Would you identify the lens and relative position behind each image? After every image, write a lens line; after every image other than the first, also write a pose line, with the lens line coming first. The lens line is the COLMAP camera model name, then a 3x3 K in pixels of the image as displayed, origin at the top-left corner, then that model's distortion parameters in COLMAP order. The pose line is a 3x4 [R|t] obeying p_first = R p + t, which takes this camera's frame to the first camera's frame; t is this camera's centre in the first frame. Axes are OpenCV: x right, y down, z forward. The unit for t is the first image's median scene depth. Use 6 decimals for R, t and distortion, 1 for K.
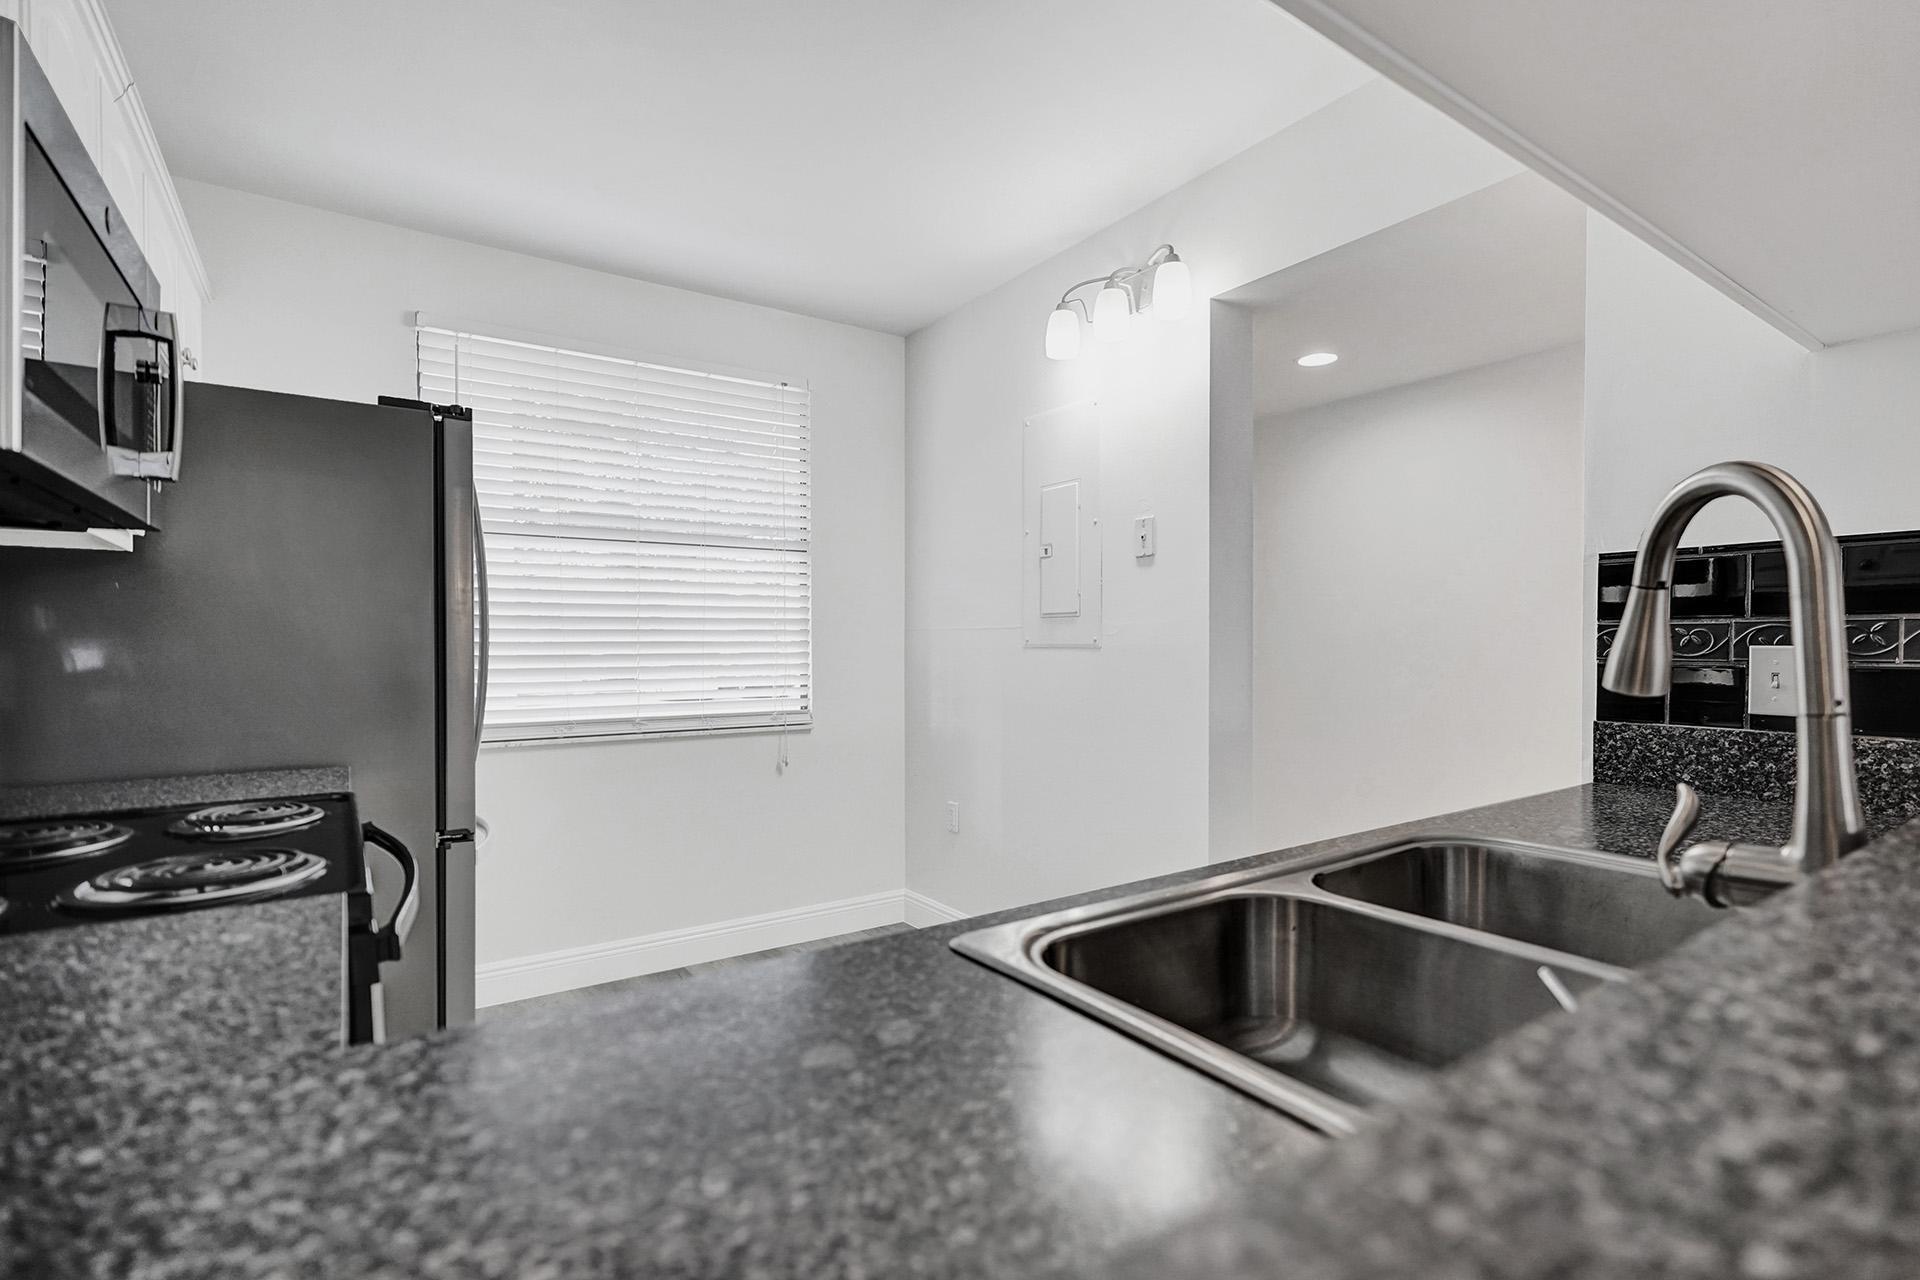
lens RADIAL K [[905.2, 0, 967.8], [0, 905.2, 637.9], [0, 0, 1]] dist [-0.009200, 0.001570]
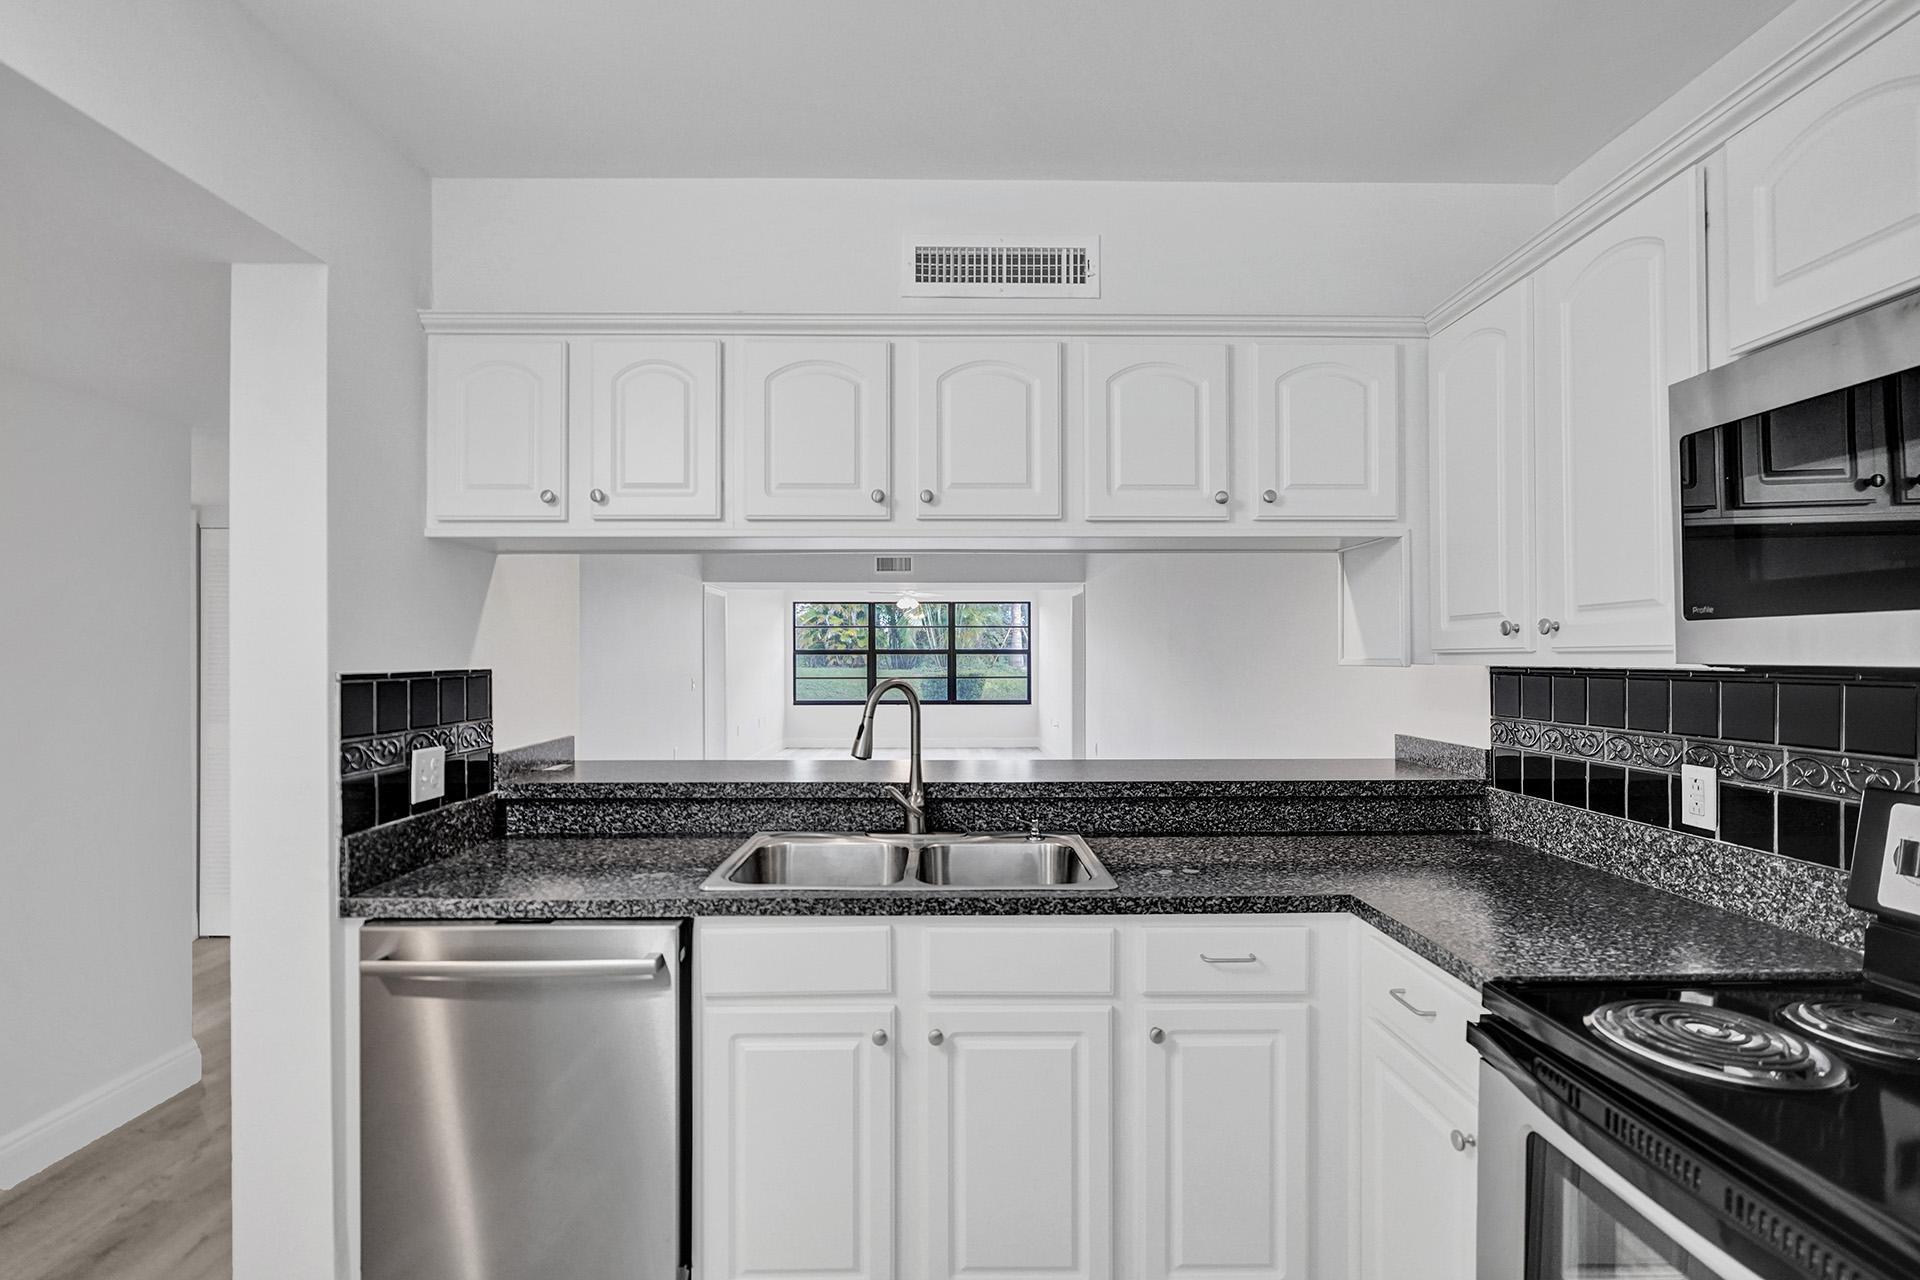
lens RADIAL K [[885.1, 0, 959.1], [0, 885.1, 656.1], [0, 0, 1]] dist [-0.012212, -0.000055]
pose [[-0.834812, 0.003319, 0.550525, -0.431032], [0.002609, 0.999994, -0.002072, -0.109654], [-0.550529, -0.000294, -0.834816, 1.452653]]
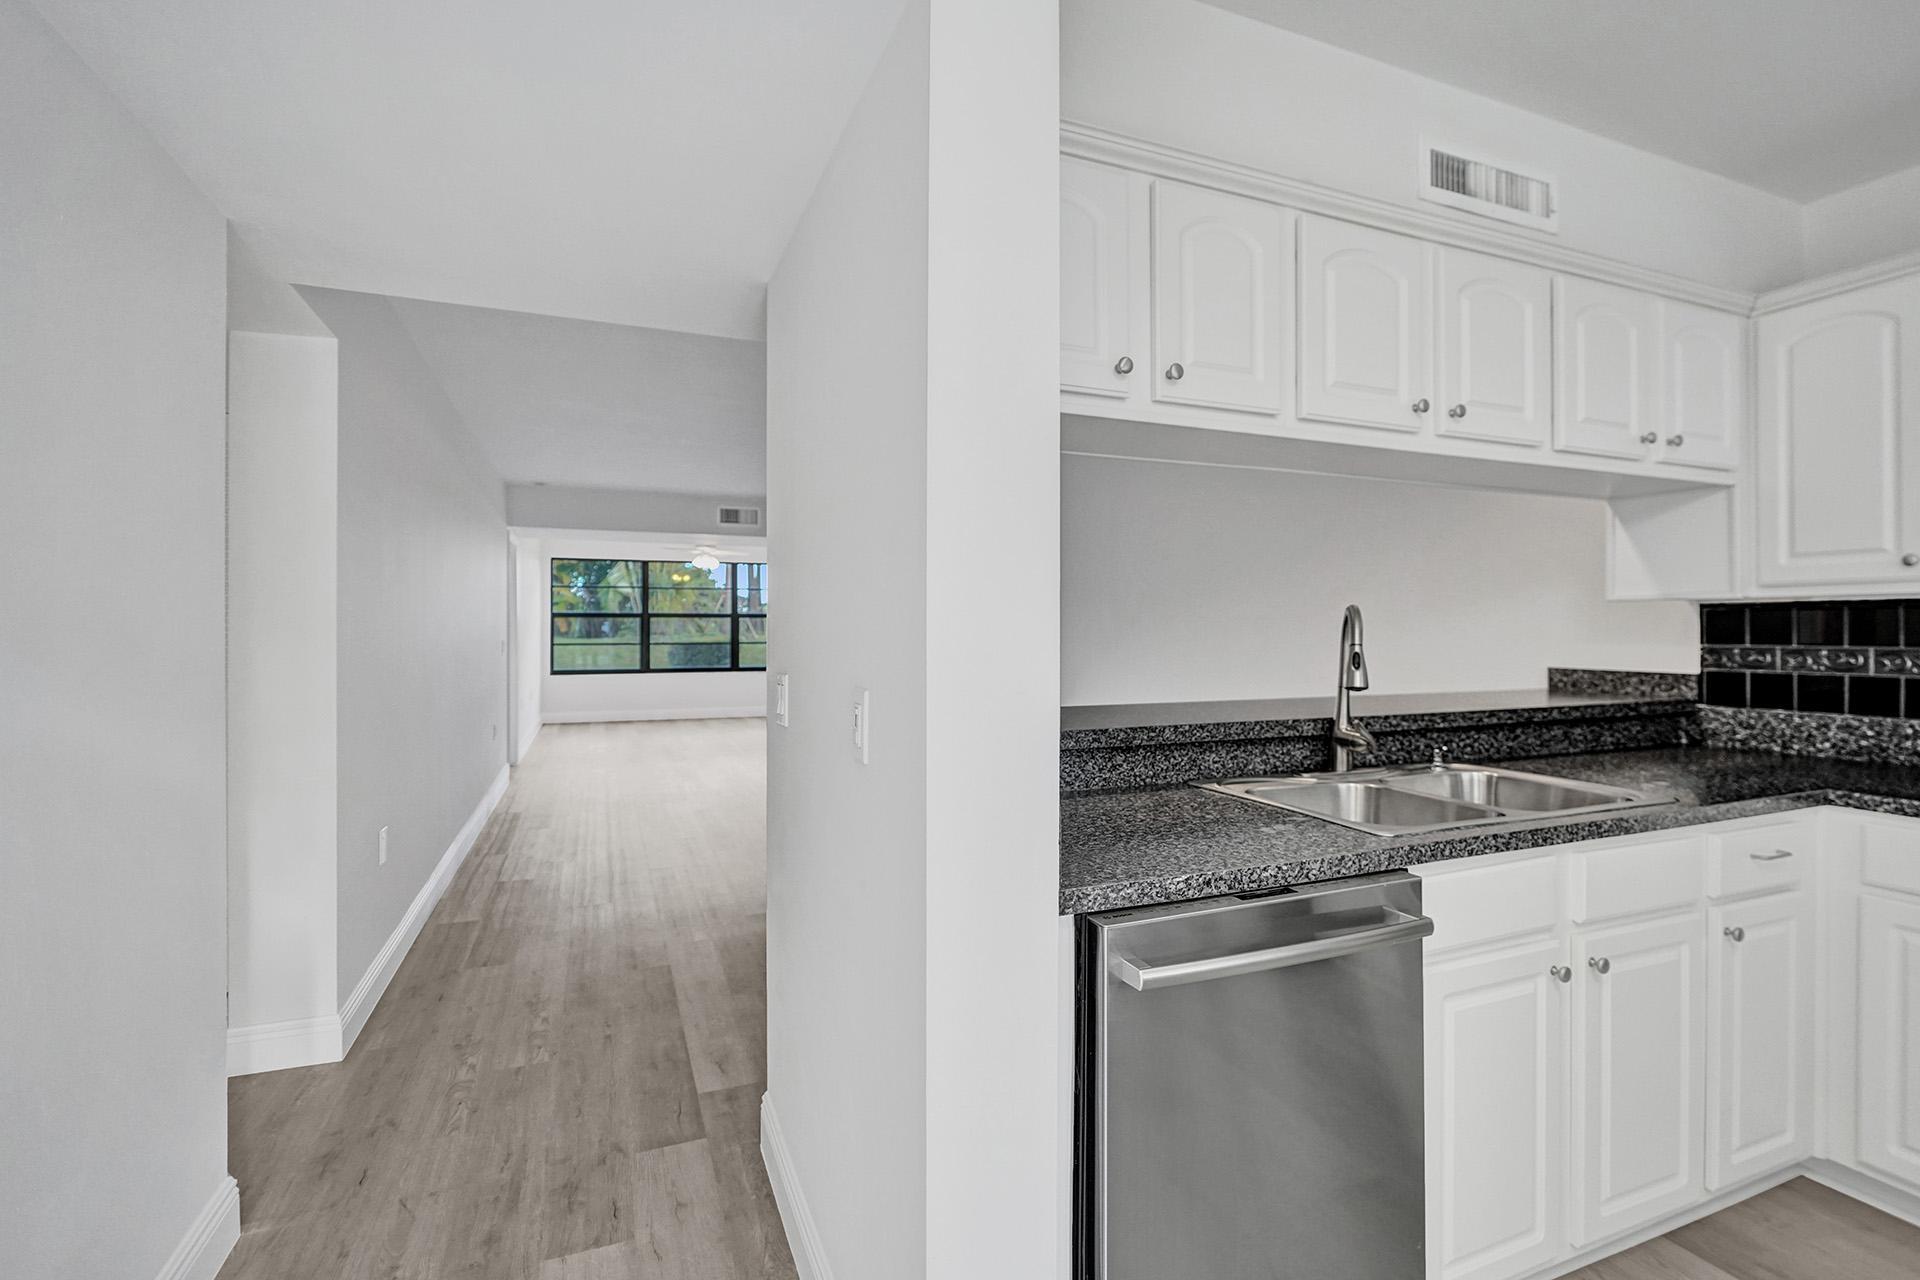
lens RADIAL K [[874.3, 0, 954.0], [0, 874.3, 632.9], [0, 0, 1]] dist [-0.011752, 0.000505]
pose [[-0.976847, 0.000654, 0.213936, 0.630236], [0.001769, 0.999986, 0.005020, -0.050011], [-0.213930, 0.005282, -0.976835, 1.710019]]
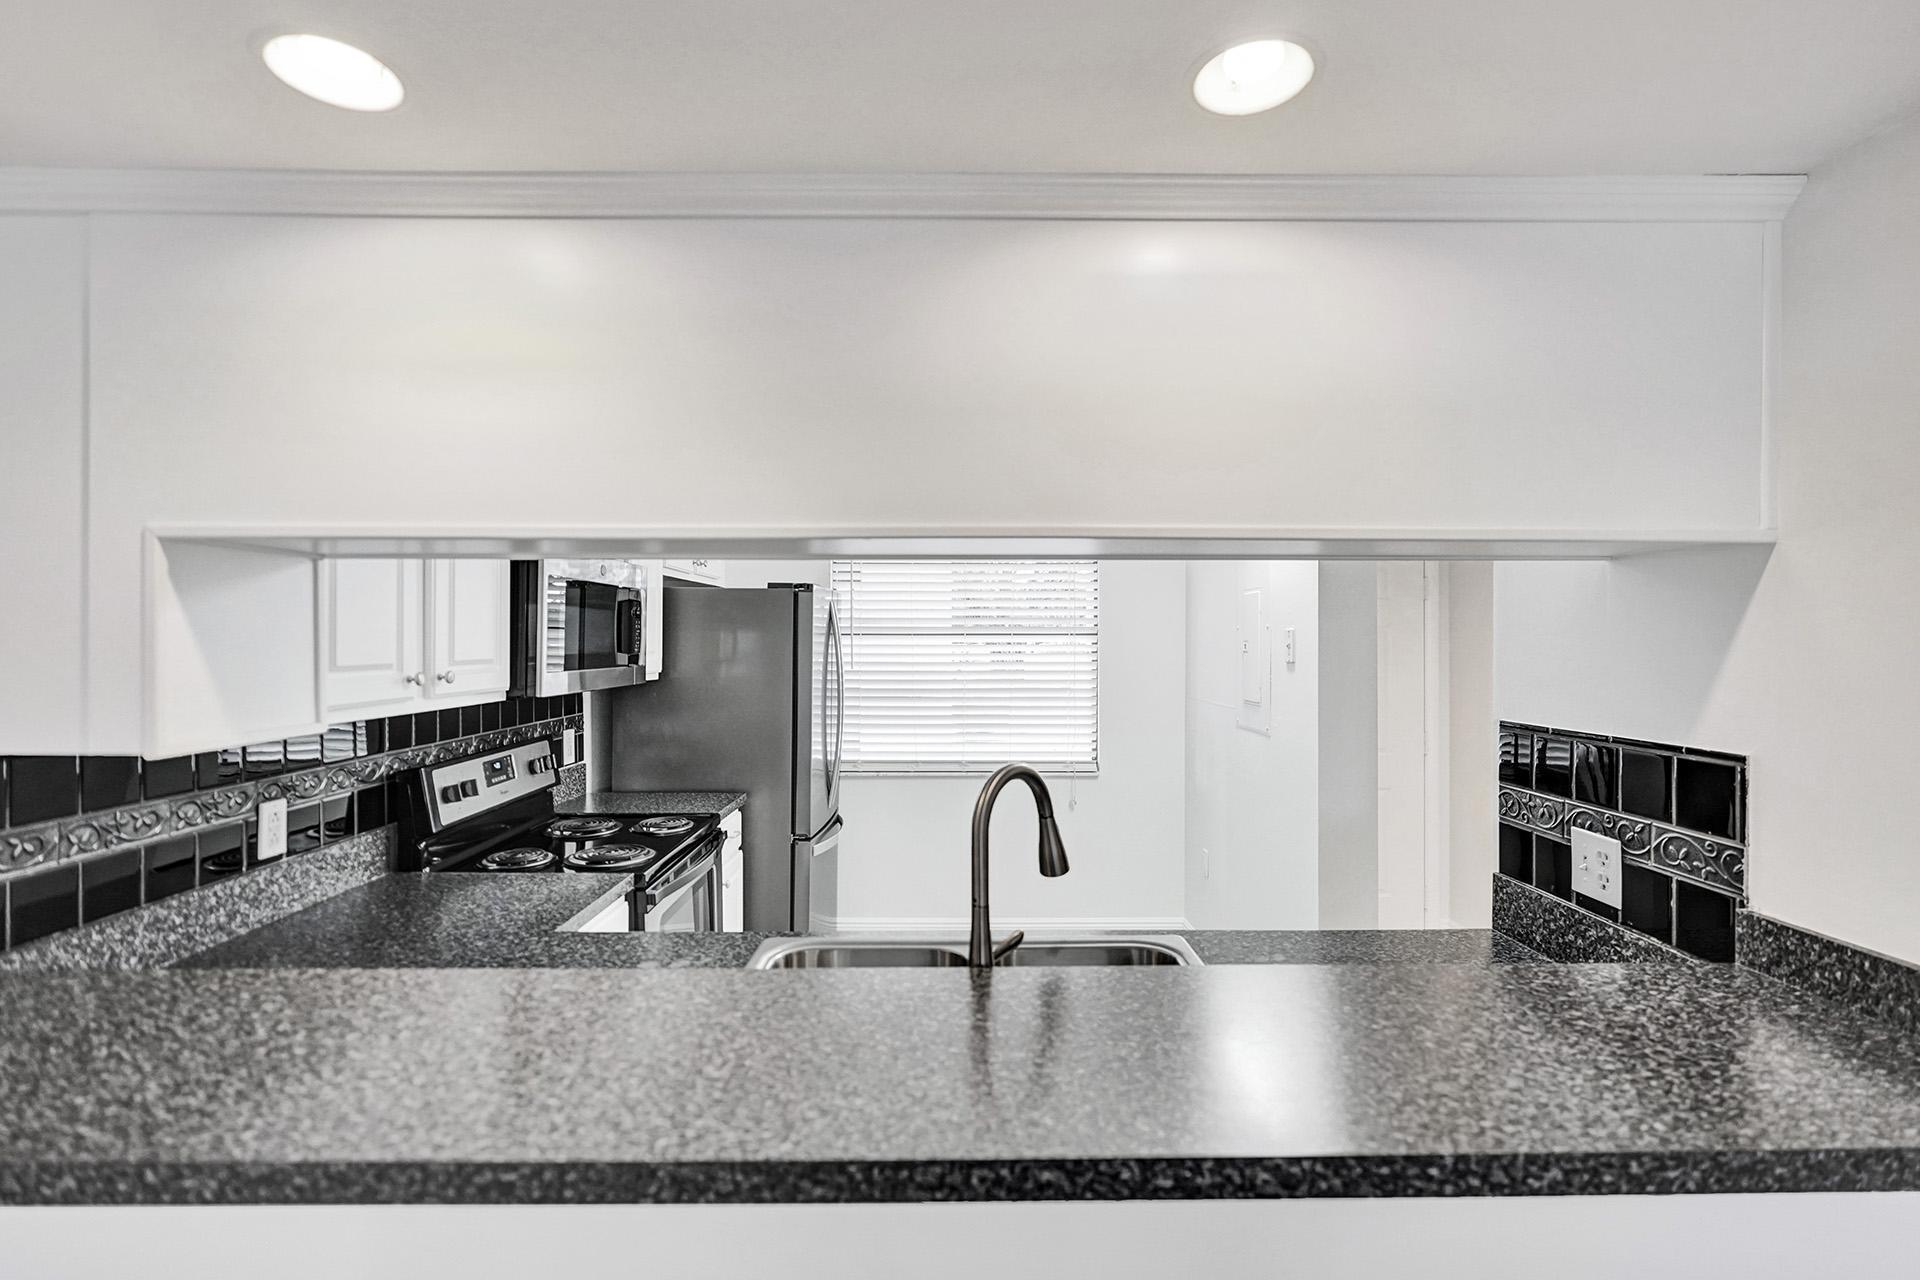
lens RADIAL K [[885.8, 0, 960.0], [0, 885.8, 640.0], [0, 0, 1]] dist [0.000710, 0.000415]
pose [[0.824489, 0.000483, -0.565877, 0.771954], [0.000795, 0.999998, 0.002012, -0.193133], [0.565877, -0.002109, 0.824487, -0.253150]]
